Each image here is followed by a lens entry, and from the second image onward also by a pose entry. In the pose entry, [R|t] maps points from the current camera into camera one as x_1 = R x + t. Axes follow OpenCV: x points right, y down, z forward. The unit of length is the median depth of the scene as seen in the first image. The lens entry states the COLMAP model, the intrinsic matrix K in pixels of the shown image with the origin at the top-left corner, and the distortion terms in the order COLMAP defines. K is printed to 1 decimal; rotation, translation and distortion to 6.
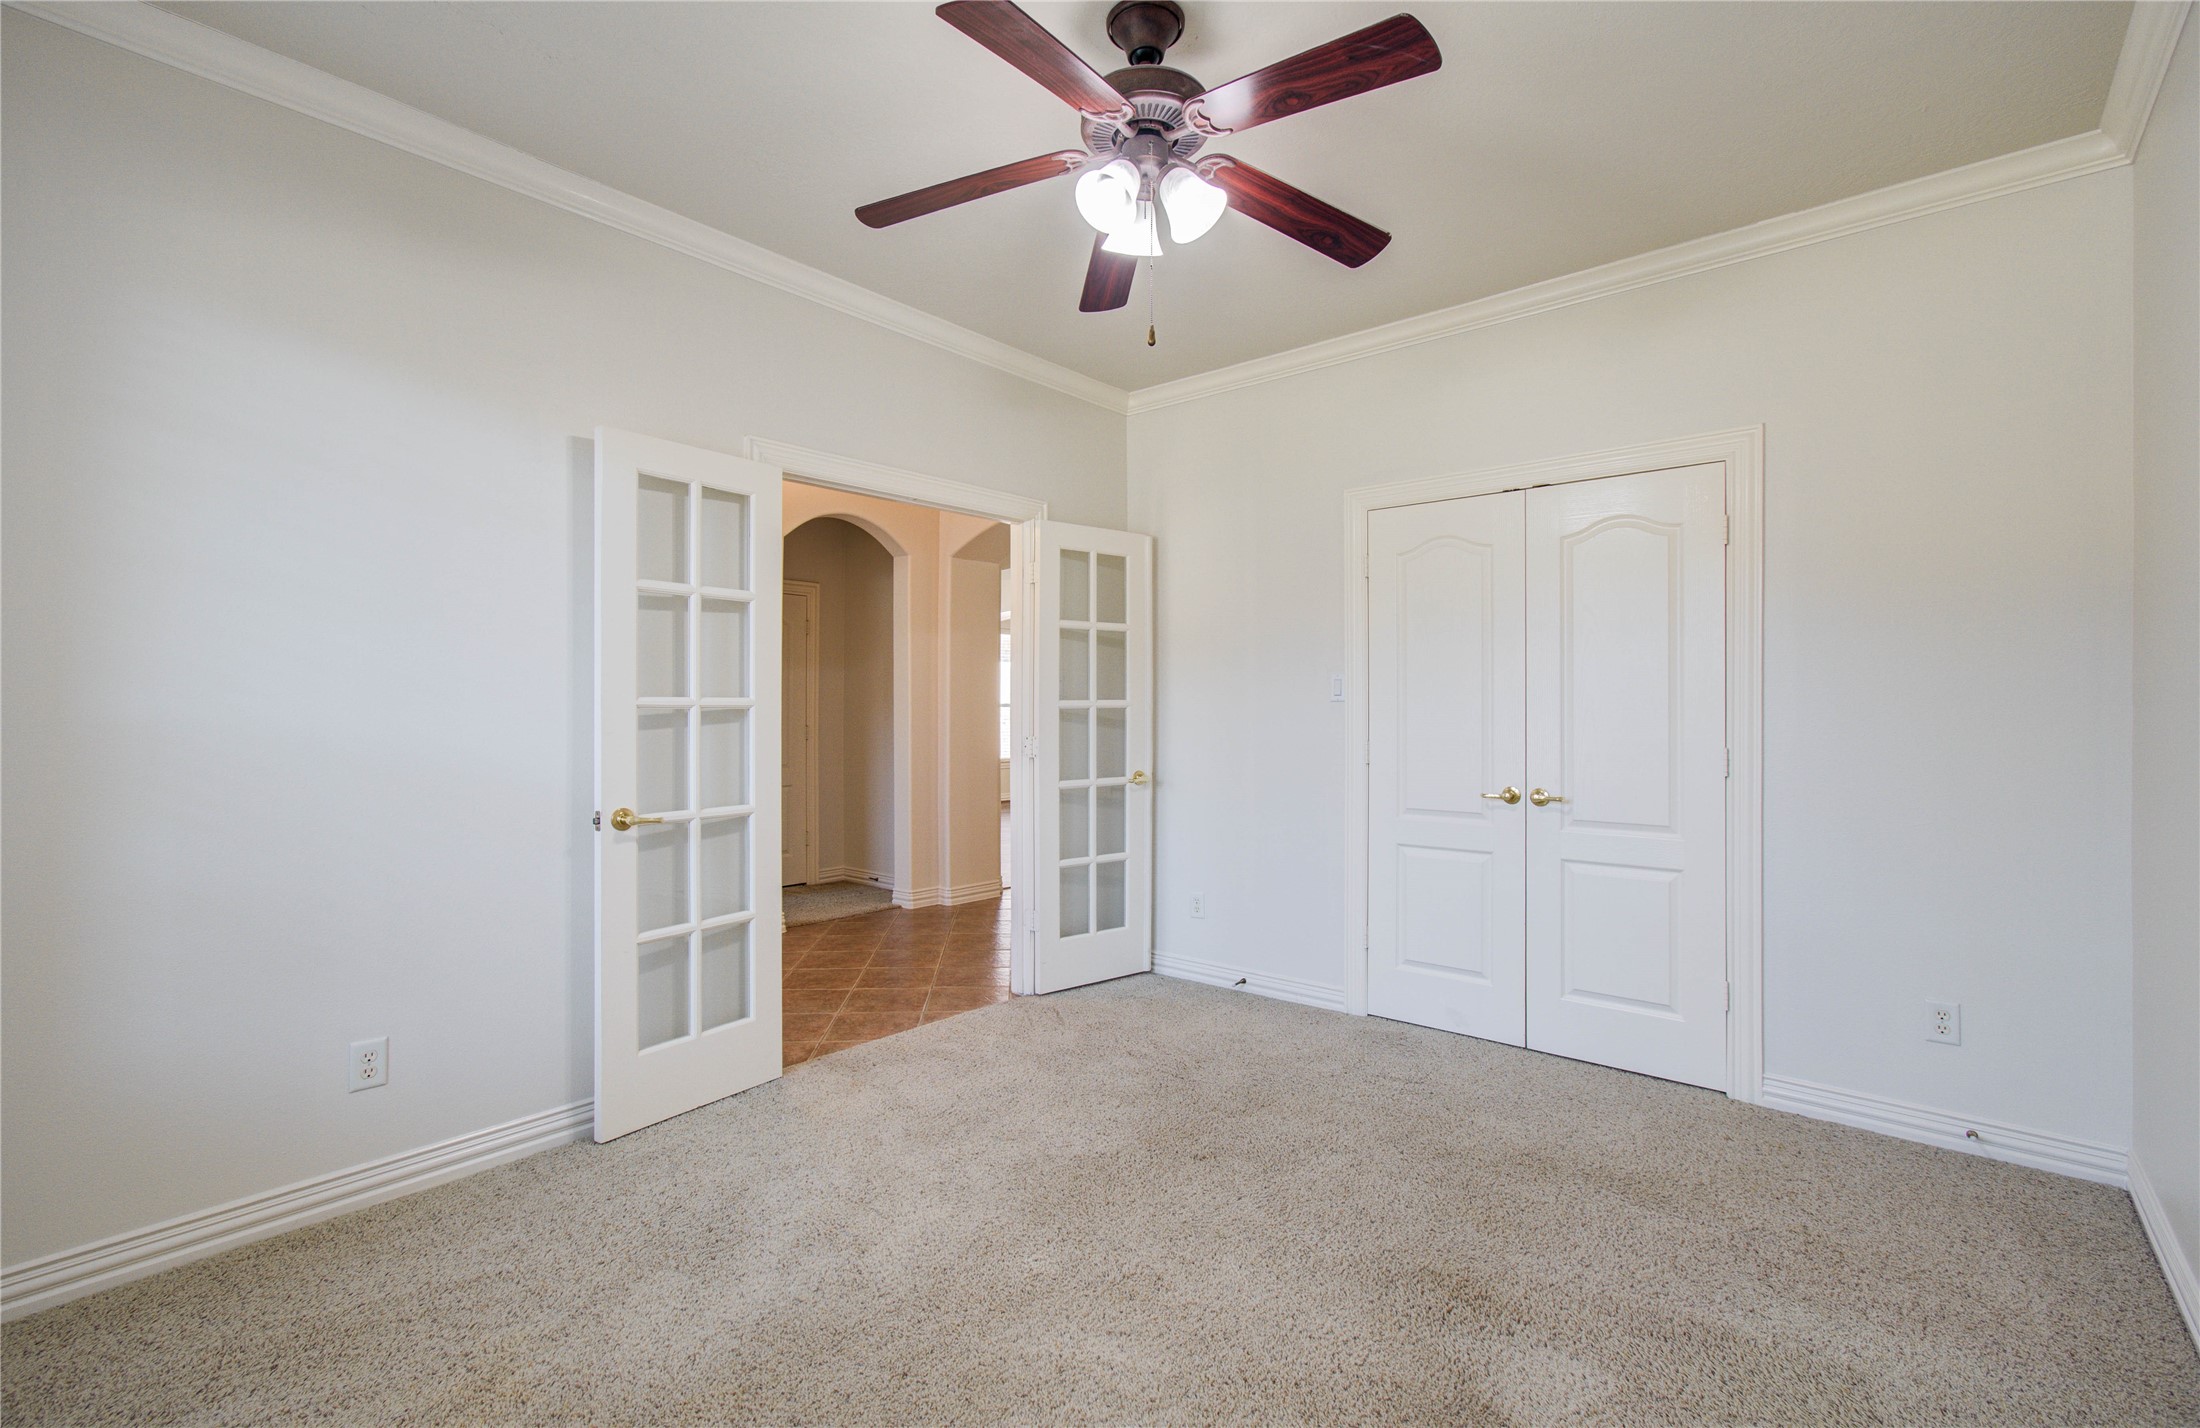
lens RADIAL K [[964.0, 0, 1094.2], [0, 964.0, 714.7], [0, 0, 1]] dist [-0.000724, -0.000437]
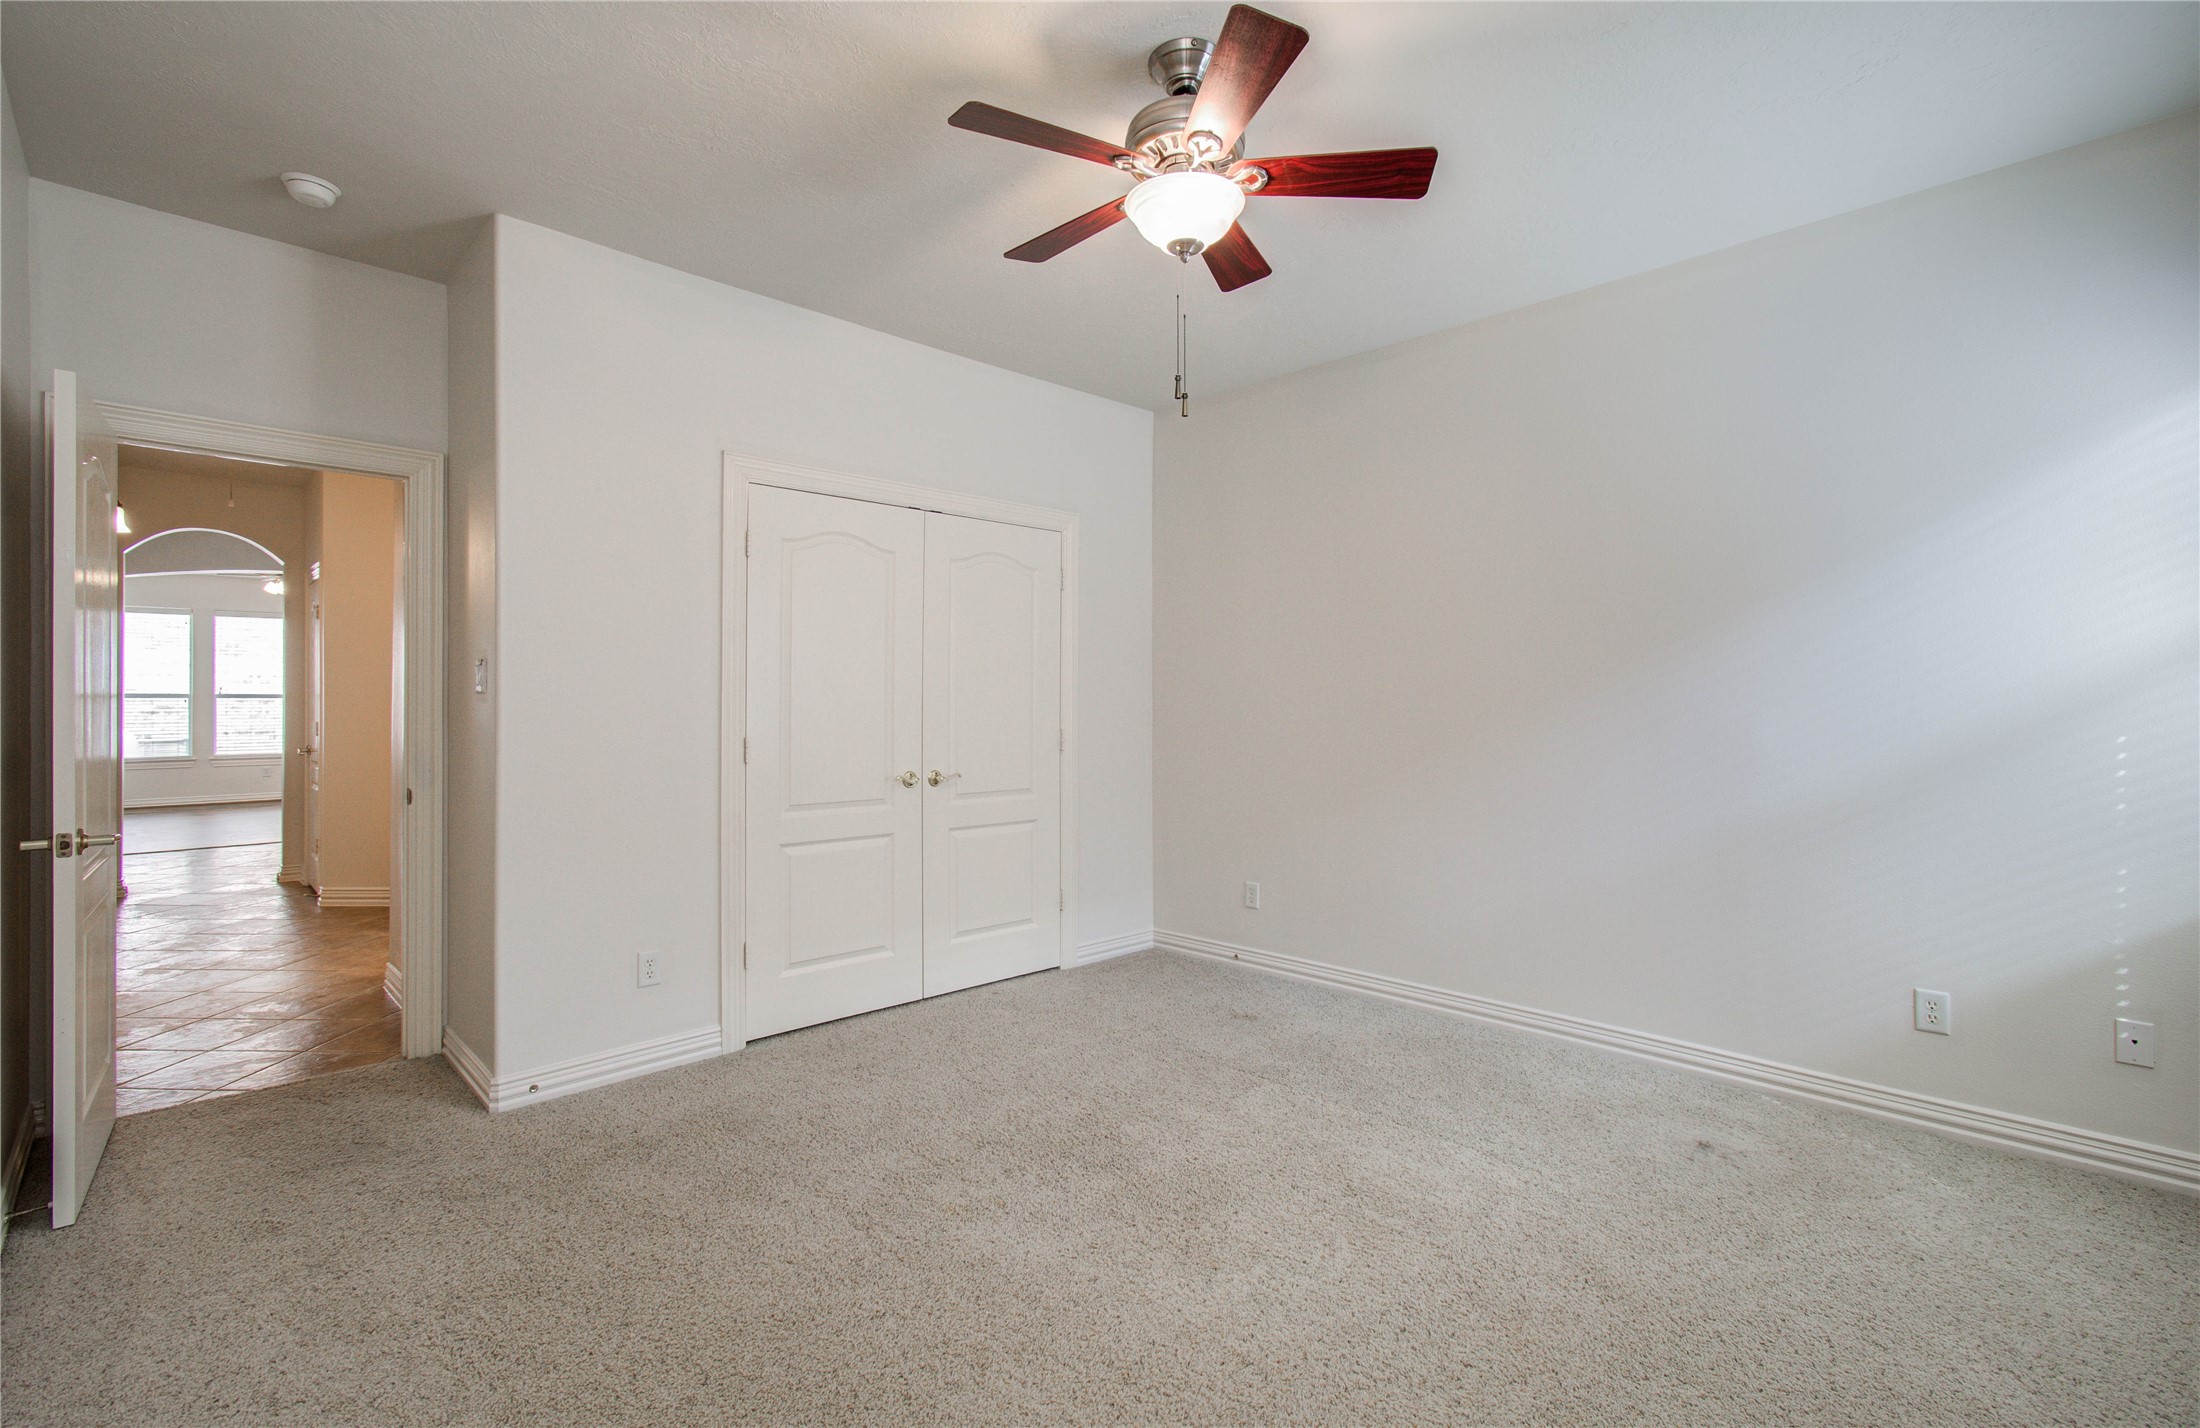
lens RADIAL K [[964.0, 0, 1094.2], [0, 964.0, 714.7], [0, 0, 1]] dist [-0.000724, -0.000437]
pose [[0.095825, -0.009584, 0.995352, -0.671004], [0.010171, 0.999911, 0.008649, 0.000615], [-0.995346, 0.009295, 0.095914, 0.685140]]
